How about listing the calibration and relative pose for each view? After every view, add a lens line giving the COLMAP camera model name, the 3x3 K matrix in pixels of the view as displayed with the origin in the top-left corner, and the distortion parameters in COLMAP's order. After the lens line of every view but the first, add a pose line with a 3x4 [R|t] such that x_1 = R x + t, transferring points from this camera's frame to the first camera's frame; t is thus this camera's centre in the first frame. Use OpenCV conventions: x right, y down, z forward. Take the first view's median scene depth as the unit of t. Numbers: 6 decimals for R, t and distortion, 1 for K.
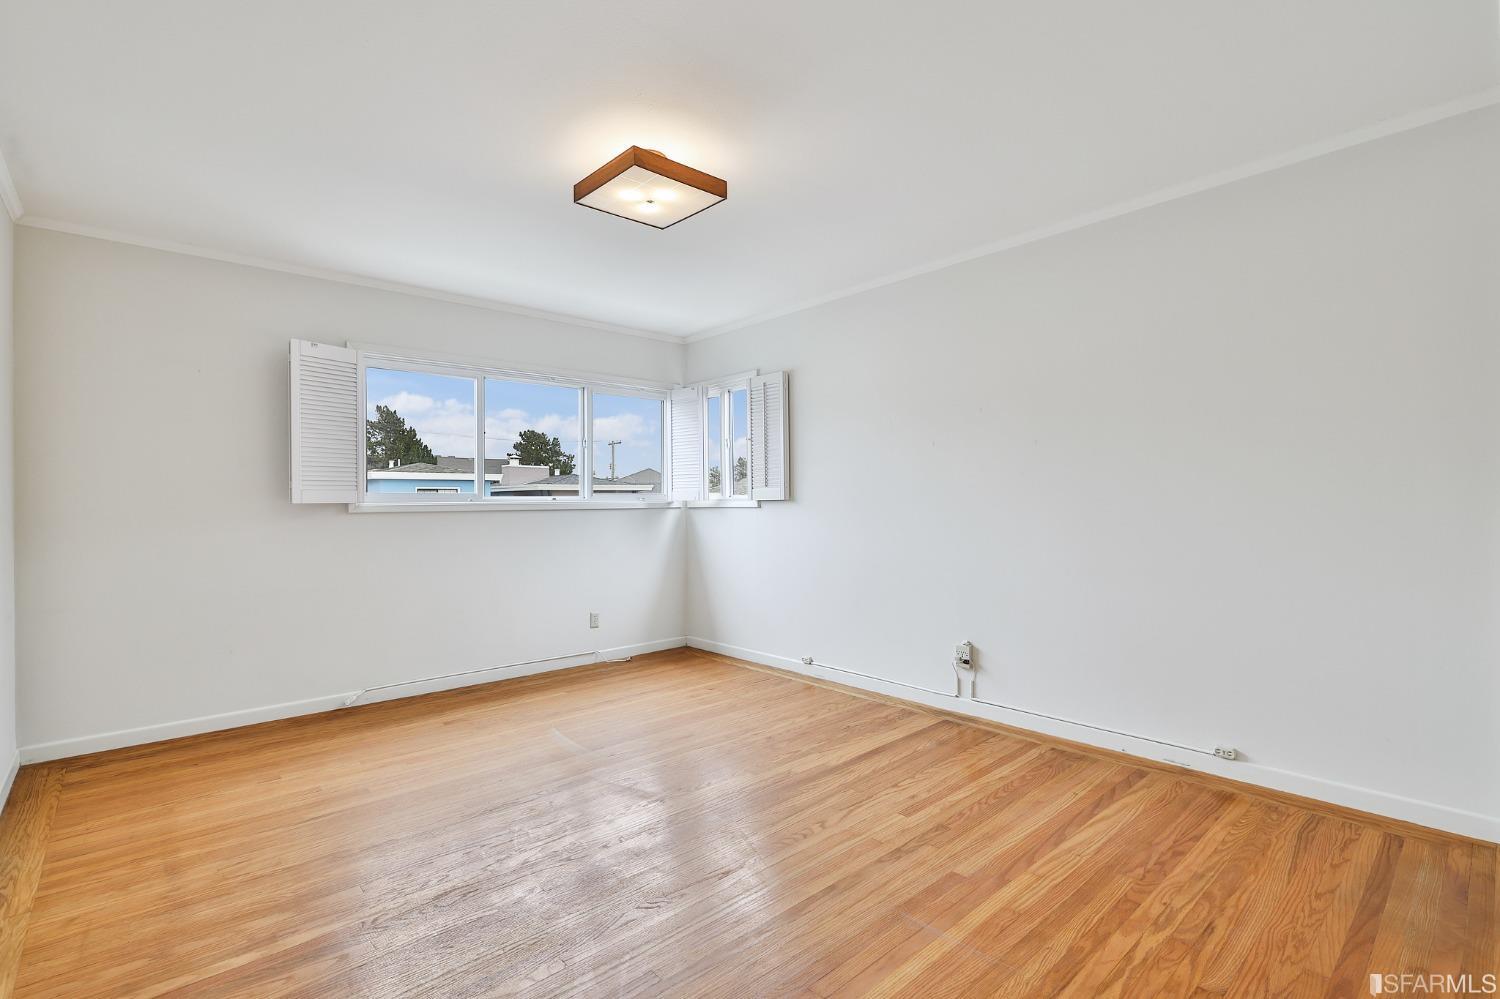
lens RADIAL K [[693.6, 0, 731.0], [0, 693.6, 495.0], [0, 0, 1]] dist [-0.000665, -0.000286]
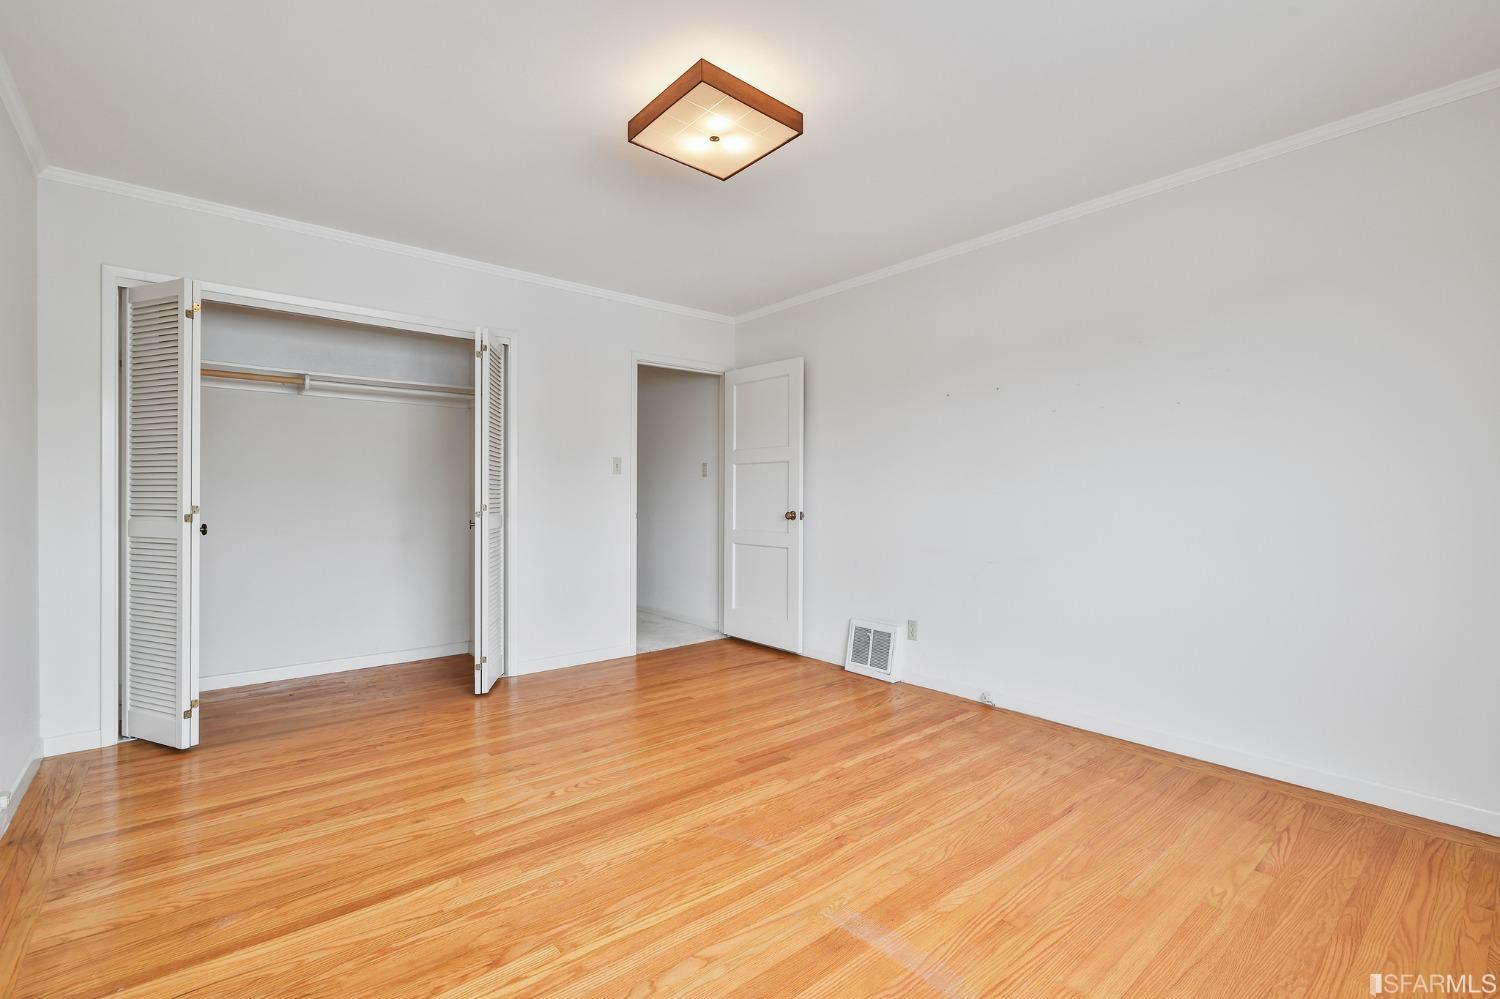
lens RADIAL K [[693.6, 0, 731.0], [0, 693.6, 495.0], [0, 0, 1]] dist [-0.000665, -0.000286]
pose [[-0.999465, 0.008861, 0.031496, -0.168792], [0.008450, 0.999878, -0.013175, 0.041551], [-0.031609, -0.012901, -0.999417, 1.976399]]
